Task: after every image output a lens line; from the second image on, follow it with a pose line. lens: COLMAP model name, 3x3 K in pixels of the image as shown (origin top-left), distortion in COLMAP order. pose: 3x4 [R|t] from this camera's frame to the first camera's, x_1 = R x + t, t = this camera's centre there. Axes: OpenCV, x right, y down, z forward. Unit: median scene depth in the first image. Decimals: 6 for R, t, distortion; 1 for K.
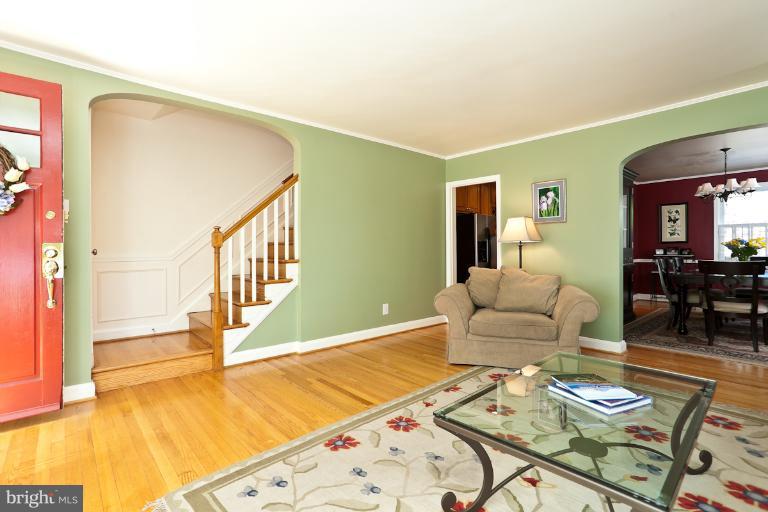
lens RADIAL K [[362.8, 0, 380.0], [0, 362.8, 249.2], [0, 0, 1]] dist [-0.027178, 0.000099]
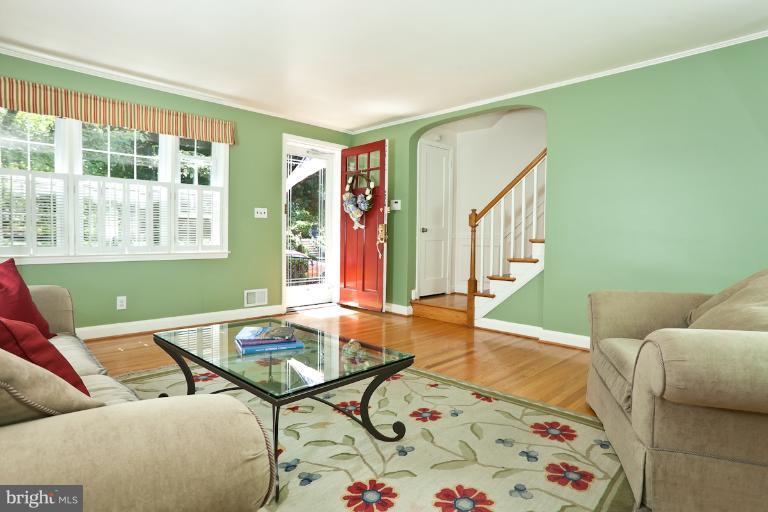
lens RADIAL K [[422.3, 0, 381.3], [0, 422.3, 243.6], [0, 0, 1]] dist [-0.026468, 0.000452]
pose [[0.068793, 0.025683, -0.997300, 1.065403], [-0.011782, 0.999620, 0.024930, 0.023885], [0.997561, 0.010035, 0.069070, 0.678055]]
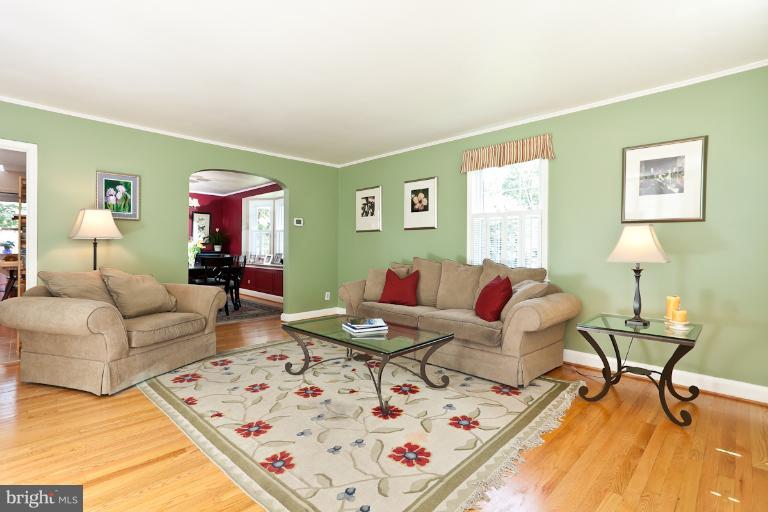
lens RADIAL K [[372.3, 0, 373.3], [0, 372.3, 250.9], [0, 0, 1]] dist [-0.023269, 0.000511]
pose [[-0.049078, 0.002676, 0.998791, -0.722254], [-0.011202, 0.999932, -0.003229, 0.006494], [-0.998732, -0.011347, -0.049045, 0.565986]]
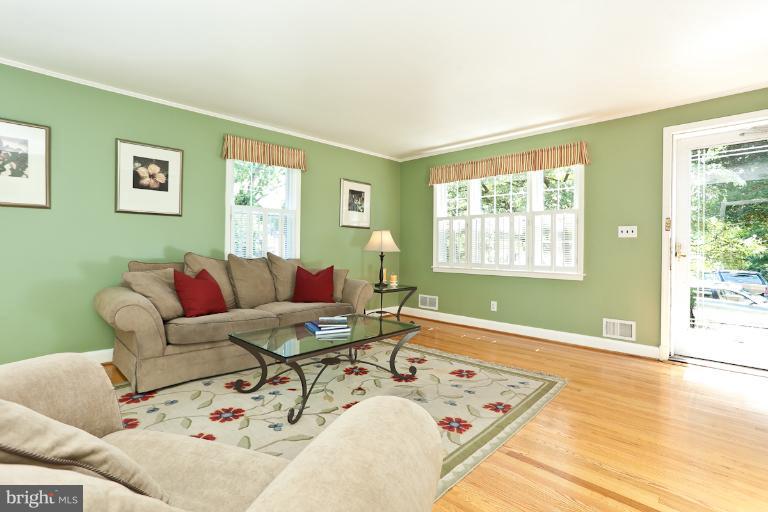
lens RADIAL K [[378.8, 0, 389.7], [0, 378.8, 249.2], [0, 0, 1]] dist [-0.040840, 0.000314]
pose [[-0.996385, -0.004176, -0.084851, 0.250299], [-0.004527, 0.999982, 0.003935, 0.007061], [0.084833, 0.004304, -0.996386, 1.530771]]
